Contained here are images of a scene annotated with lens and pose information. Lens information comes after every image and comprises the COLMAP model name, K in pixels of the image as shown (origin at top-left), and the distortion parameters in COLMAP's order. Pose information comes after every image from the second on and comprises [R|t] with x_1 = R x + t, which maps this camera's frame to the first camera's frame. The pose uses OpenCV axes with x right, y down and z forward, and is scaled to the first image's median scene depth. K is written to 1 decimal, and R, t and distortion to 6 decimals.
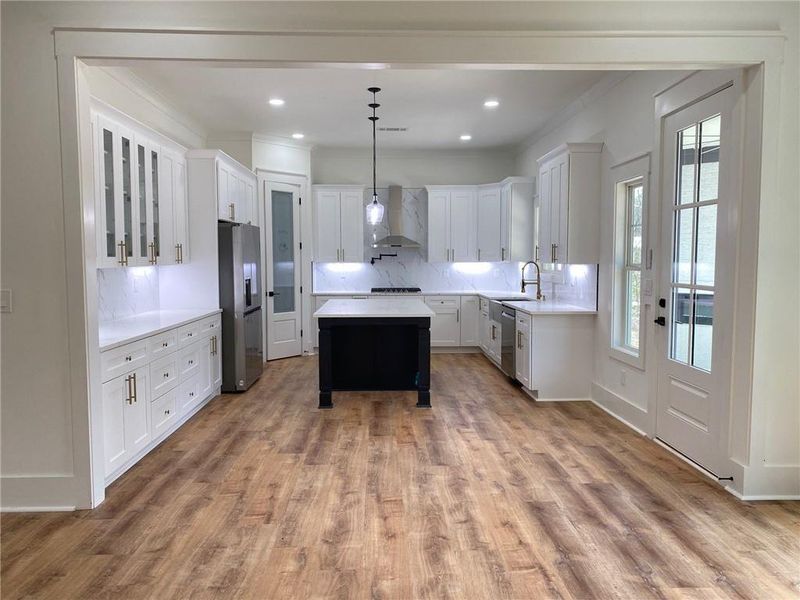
lens RADIAL K [[610.1, 0, 401.8], [0, 610.1, 298.9], [0, 0, 1]] dist [0.063608, -0.055882]
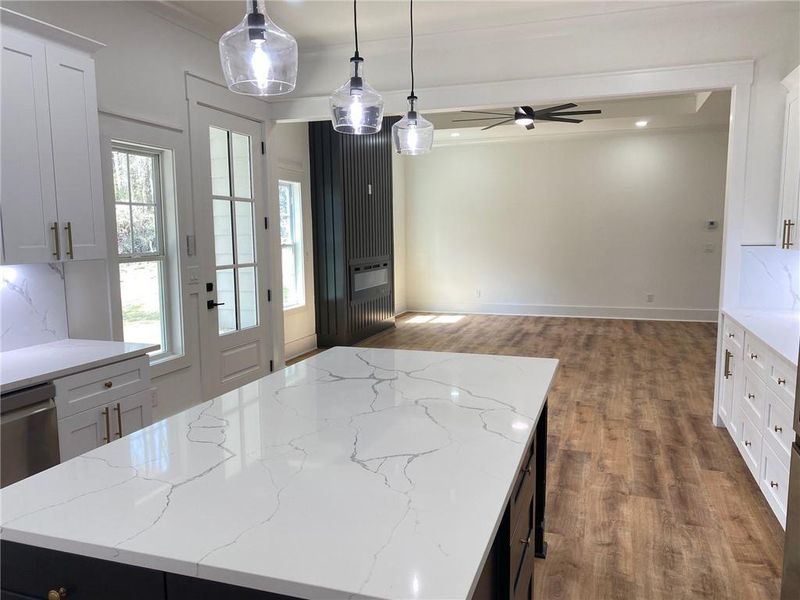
lens RADIAL K [[610.1, 0, 401.8], [0, 610.1, 298.9], [0, 0, 1]] dist [0.063608, -0.055882]
pose [[-0.932879, -0.030851, 0.358865, -0.246778], [0.033509, 0.984571, 0.171749, -0.137880], [-0.358627, 0.172246, -0.917452, 1.803131]]
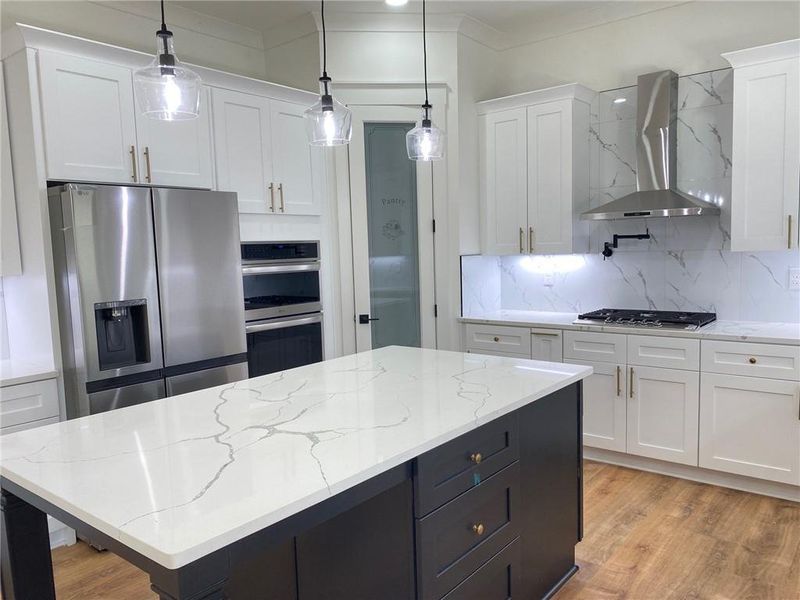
lens RADIAL K [[612.0, 0, 404.9], [0, 612.0, 303.2], [0, 0, 1]] dist [0.024138, -0.009622]
pose [[0.753329, 0.038094, -0.656539, 0.288382], [-0.013540, 0.999008, 0.042429, -0.079058], [0.657504, -0.023074, 0.753098, 1.092810]]
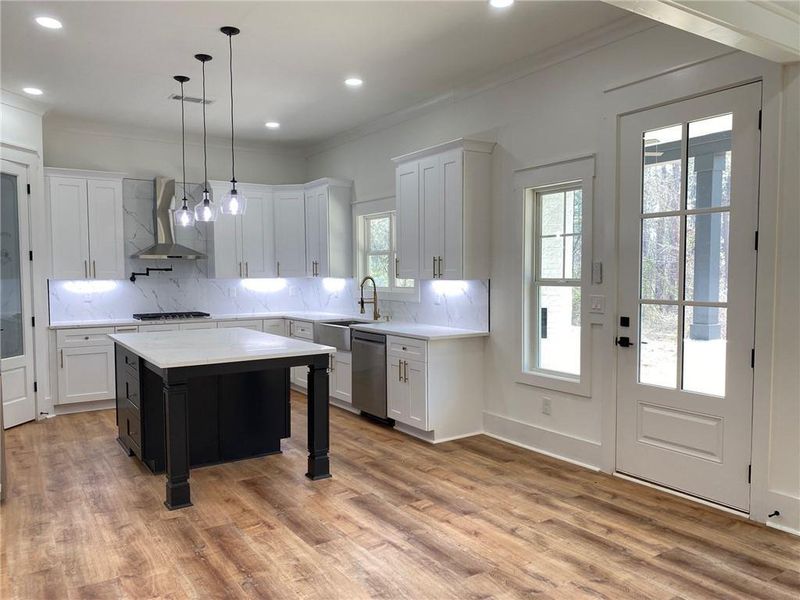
lens RADIAL K [[612.0, 0, 404.9], [0, 612.0, 303.2], [0, 0, 1]] dist [0.024138, -0.009622]
pose [[0.853543, -0.031313, 0.520081, -0.310337], [0.040188, 0.999175, -0.005797, -0.027172], [-0.519471, 0.025849, 0.854097, 0.392831]]
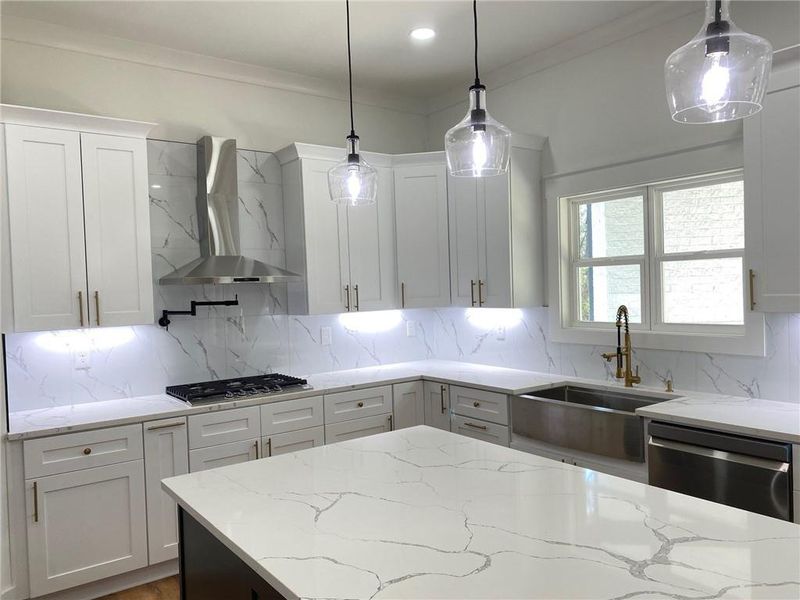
lens RADIAL K [[612.0, 0, 404.9], [0, 612.0, 303.2], [0, 0, 1]] dist [0.024138, -0.009622]
pose [[0.823725, -0.041466, 0.565471, -0.292875], [0.069062, 0.997234, -0.027477, -0.100854], [-0.562768, 0.061686, 0.824310, 1.152469]]
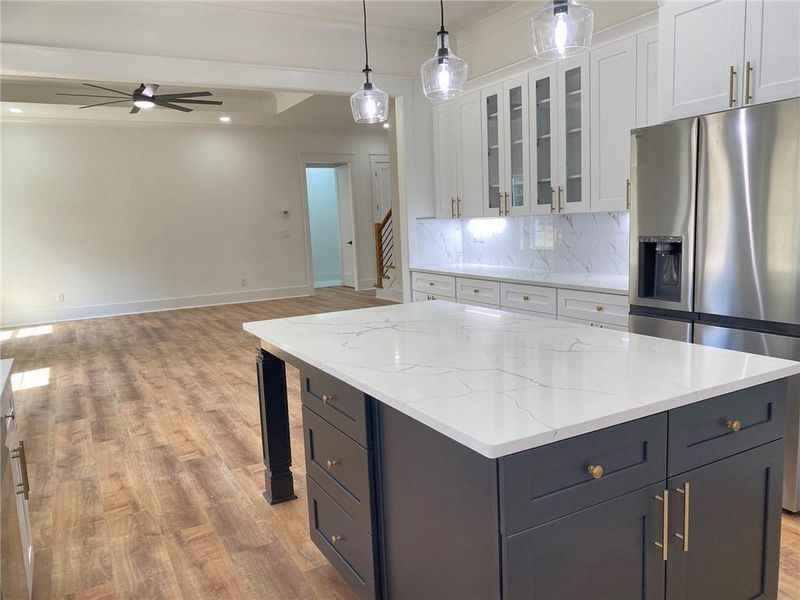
lens RADIAL K [[612.5, 0, 398.7], [0, 612.5, 305.9], [0, 0, 1]] dist [0.014465, -0.002211]
pose [[-0.895318, 0.103669, -0.433195, 0.196179], [0.015652, 0.979260, 0.202001, -0.115727], [0.445152, 0.174075, -0.878372, 1.846210]]
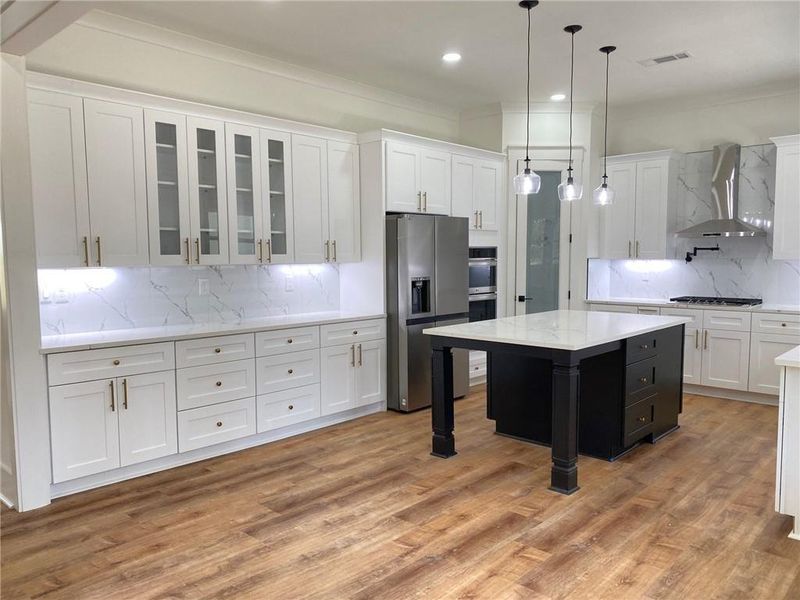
lens RADIAL K [[612.5, 0, 398.7], [0, 612.5, 305.9], [0, 0, 1]] dist [0.014465, -0.002211]
pose [[0.704413, 0.054839, -0.707669, 0.439984], [-0.041833, 0.998485, 0.035734, -0.035765], [0.708557, 0.004432, 0.705640, 0.534382]]
